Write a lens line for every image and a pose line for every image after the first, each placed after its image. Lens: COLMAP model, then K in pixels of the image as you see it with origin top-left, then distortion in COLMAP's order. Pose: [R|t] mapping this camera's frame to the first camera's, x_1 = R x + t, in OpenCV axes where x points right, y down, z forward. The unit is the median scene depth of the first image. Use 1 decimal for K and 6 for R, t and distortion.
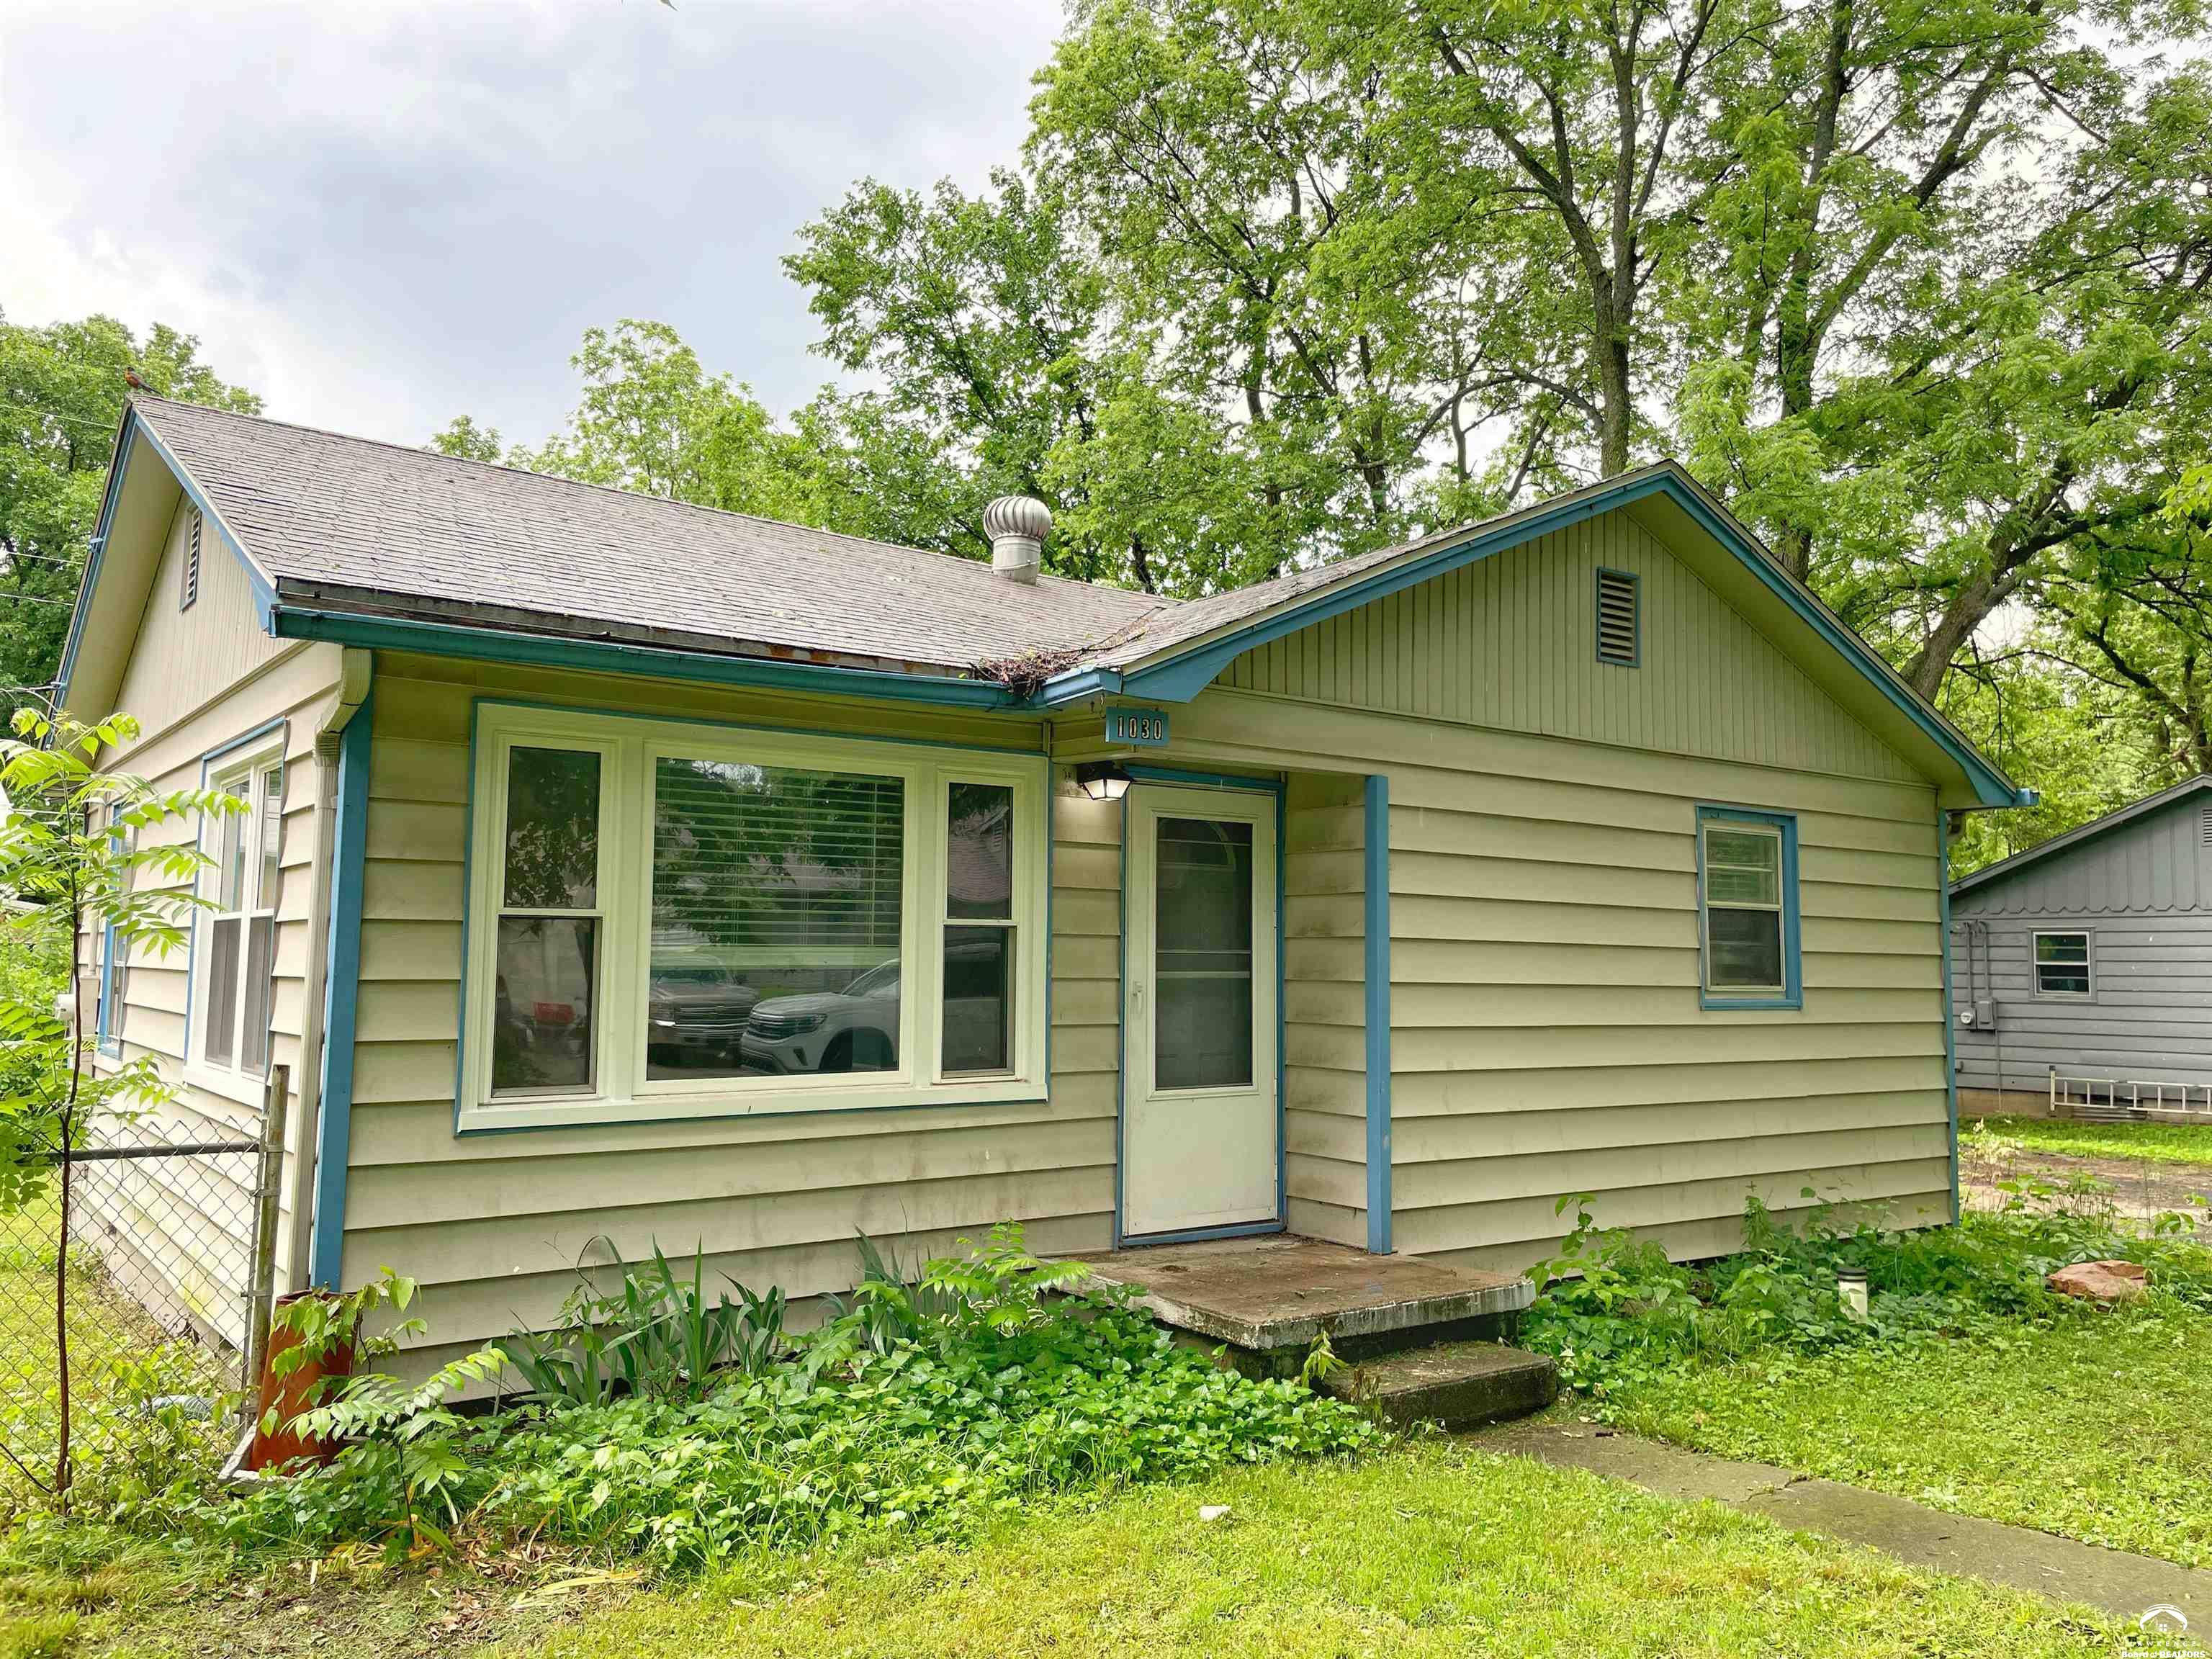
lens RADIAL K [[1671.9, 0, 1099.4], [0, 1671.9, 816.7], [0, 0, 1]] dist [0.098384, -0.132409]
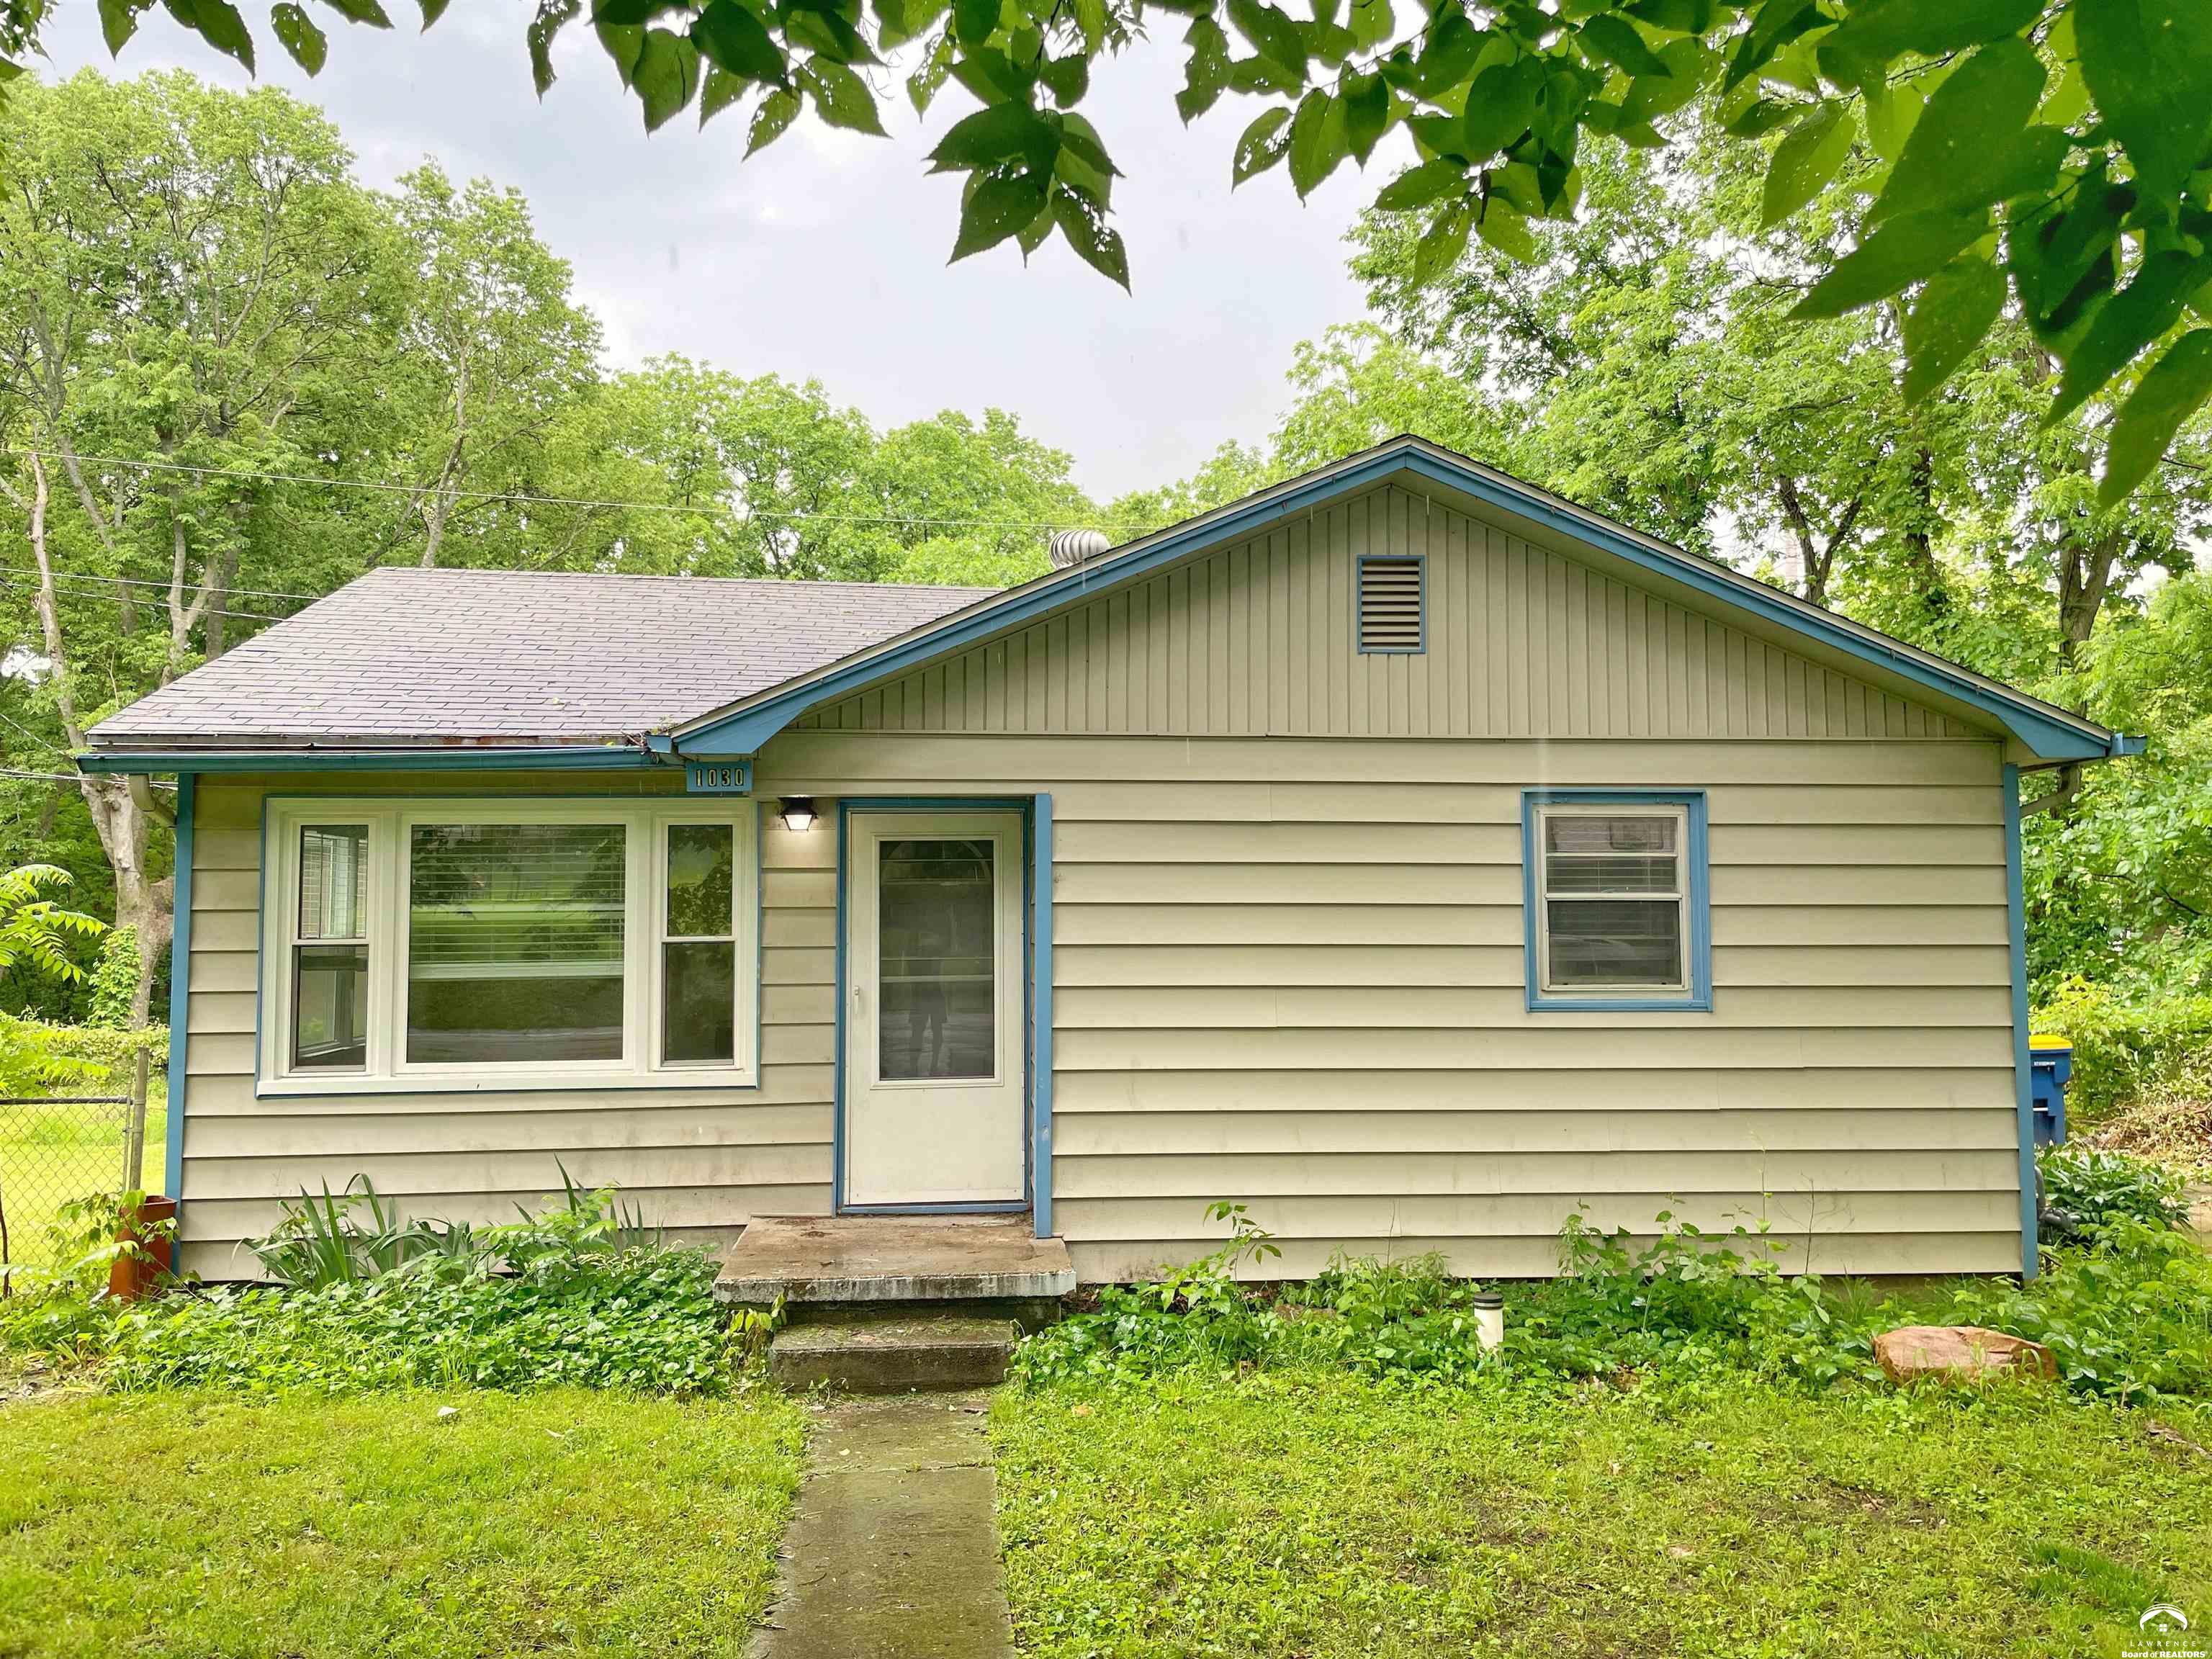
lens RADIAL K [[1671.9, 0, 1099.4], [0, 1671.9, 816.7], [0, 0, 1]] dist [0.098384, -0.132409]
pose [[0.847516, -0.047871, -0.528606, 0.766958], [0.059535, 0.998213, 0.005055, -0.013026], [0.527420, -0.035755, 0.848852, 0.111853]]
